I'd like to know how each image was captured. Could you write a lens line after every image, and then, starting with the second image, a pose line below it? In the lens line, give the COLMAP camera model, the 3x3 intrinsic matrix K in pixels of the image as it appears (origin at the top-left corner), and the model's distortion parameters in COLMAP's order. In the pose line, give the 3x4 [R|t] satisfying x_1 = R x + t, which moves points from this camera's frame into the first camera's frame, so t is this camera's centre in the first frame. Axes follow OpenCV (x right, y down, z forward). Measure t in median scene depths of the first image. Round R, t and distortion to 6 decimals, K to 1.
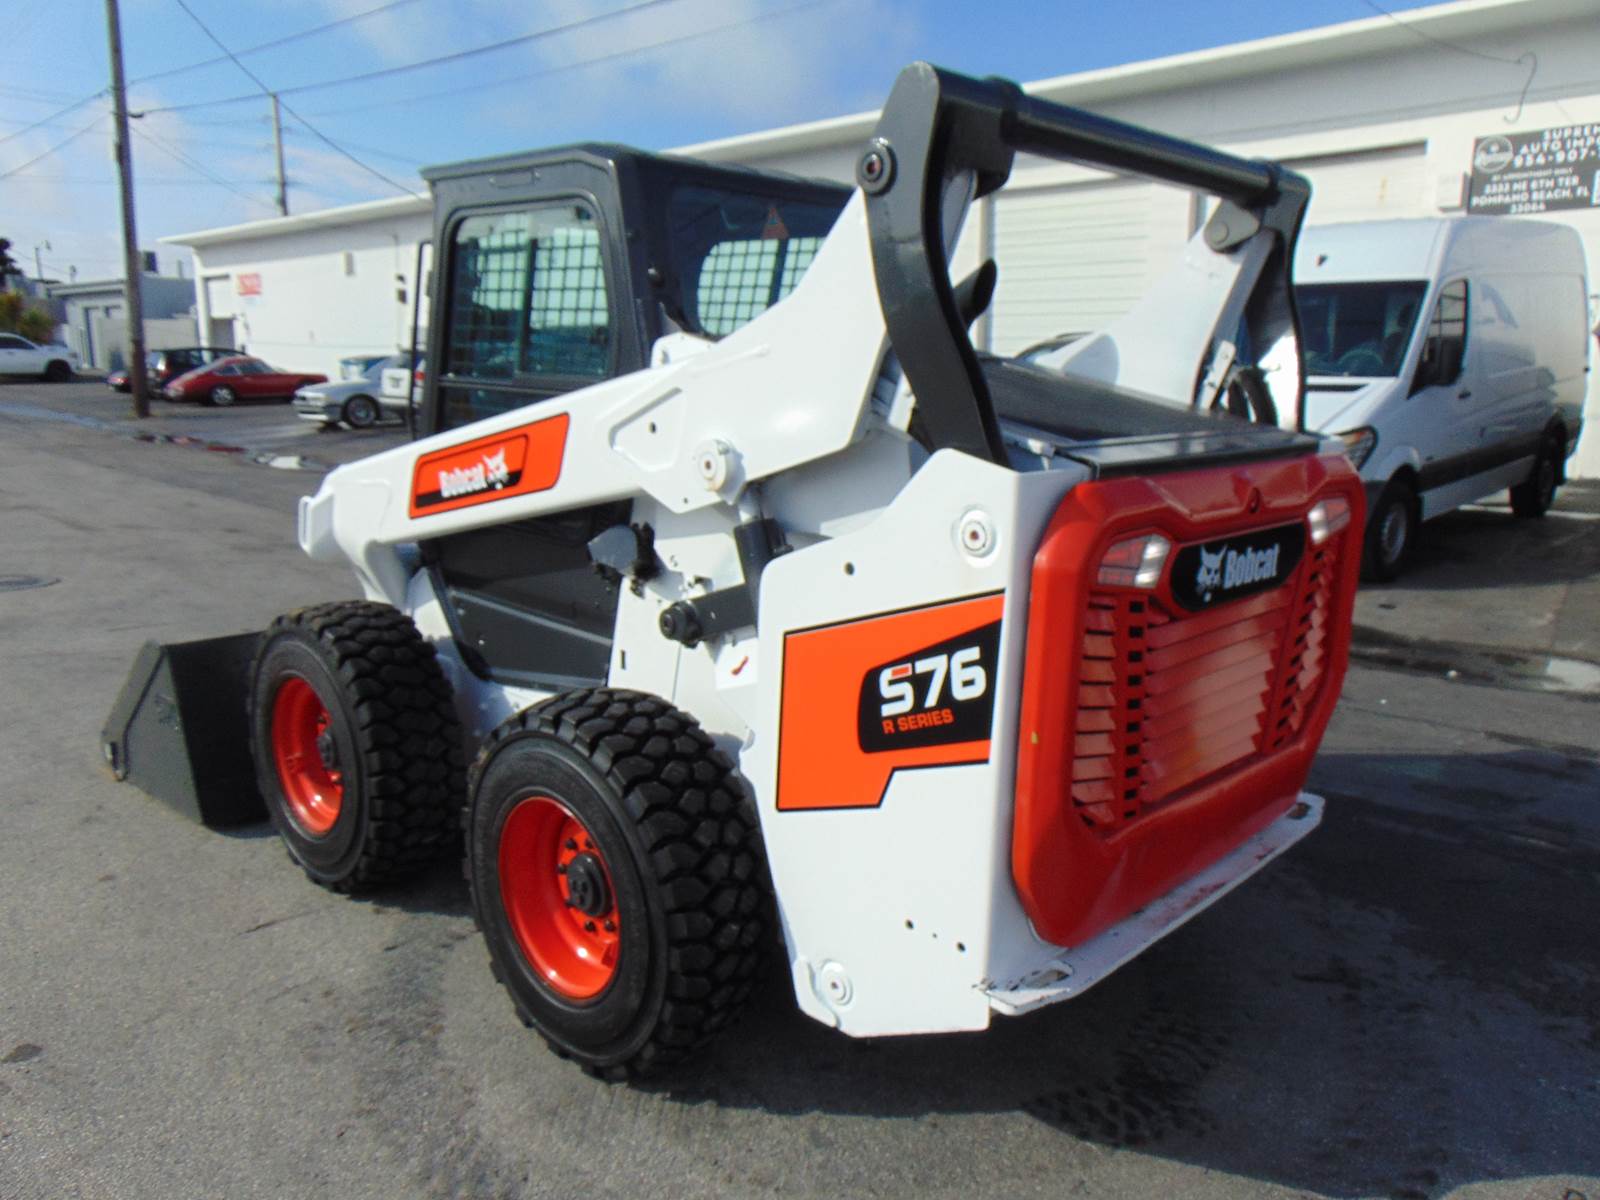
lens RADIAL K [[1201.0, 0, 809.4], [0, 1201.0, 587.9], [0, 0, 1]] dist [-0.023081, 0.063678]
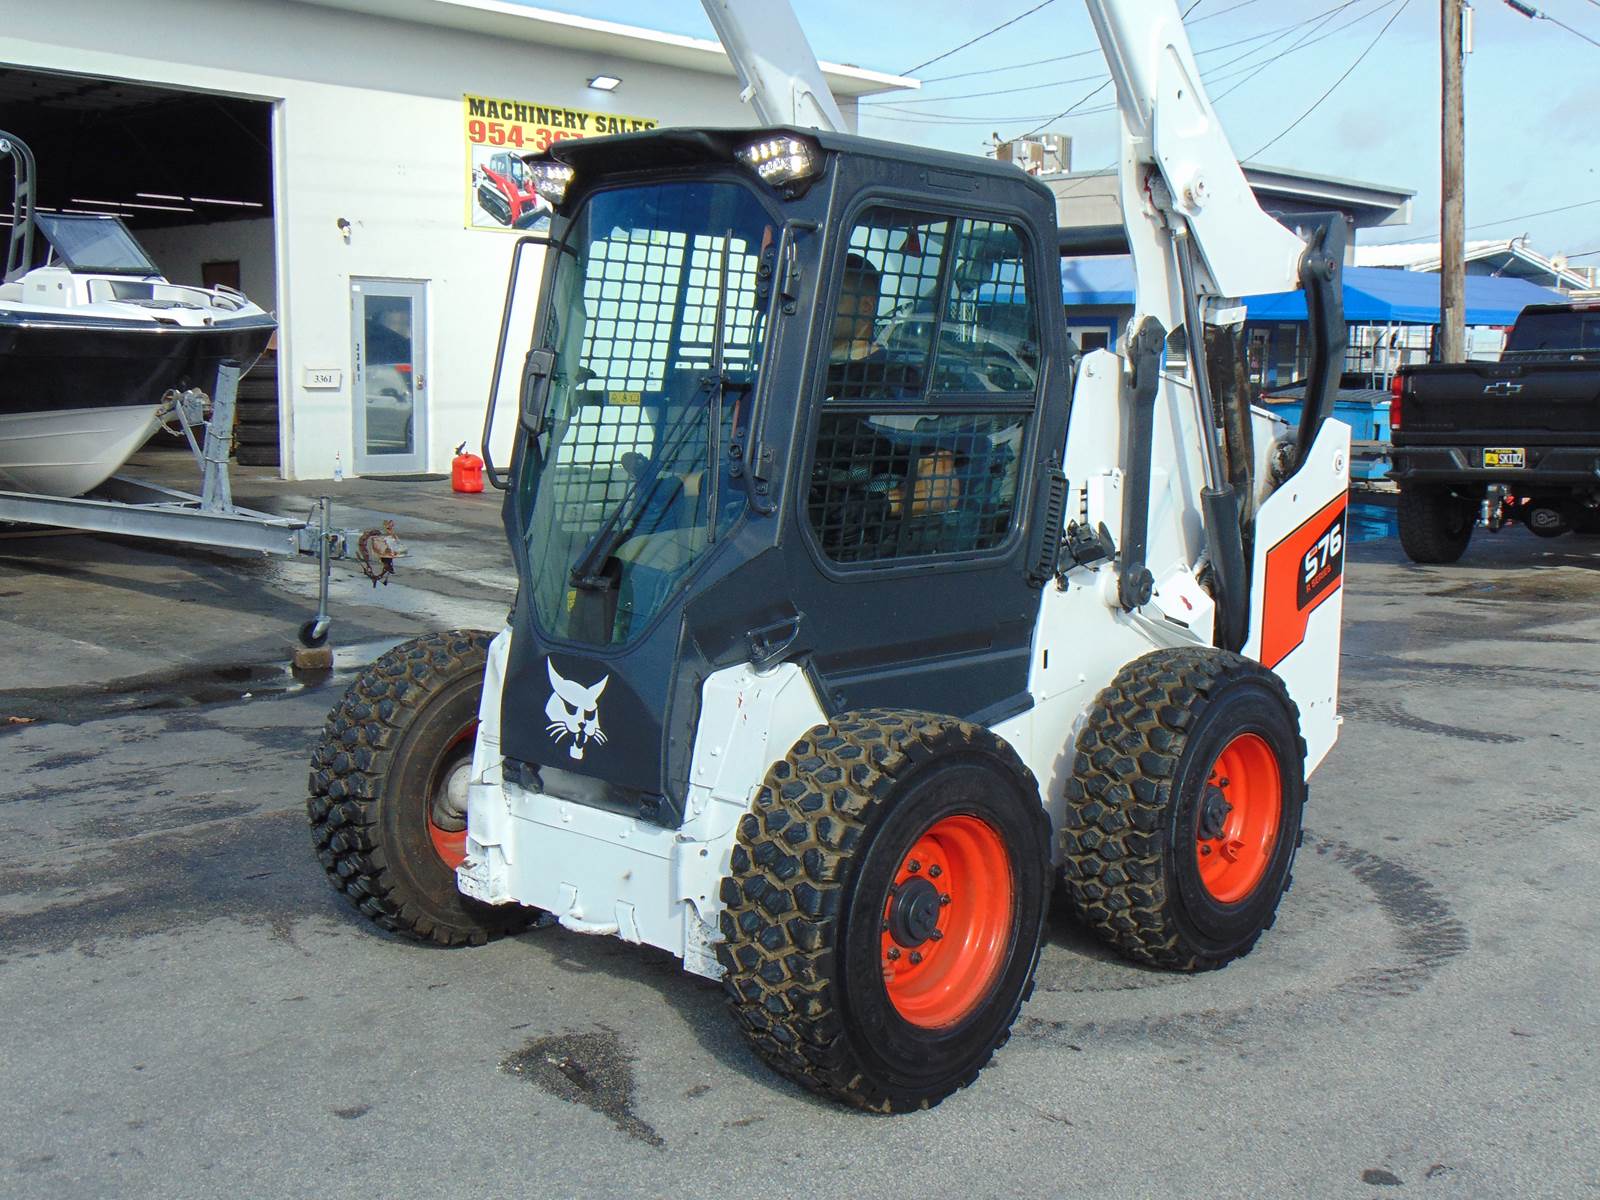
lens RADIAL K [[1749.9, 0, 812.5], [0, 1749.9, 584.6], [0, 0, 1]] dist [-0.000975, 0.000000]
pose [[-0.036557, -0.135823, 0.990058, -1.387442], [0.178603, 0.973882, 0.140199, -0.212058], [-0.983242, 0.181952, -0.011344, 1.012378]]
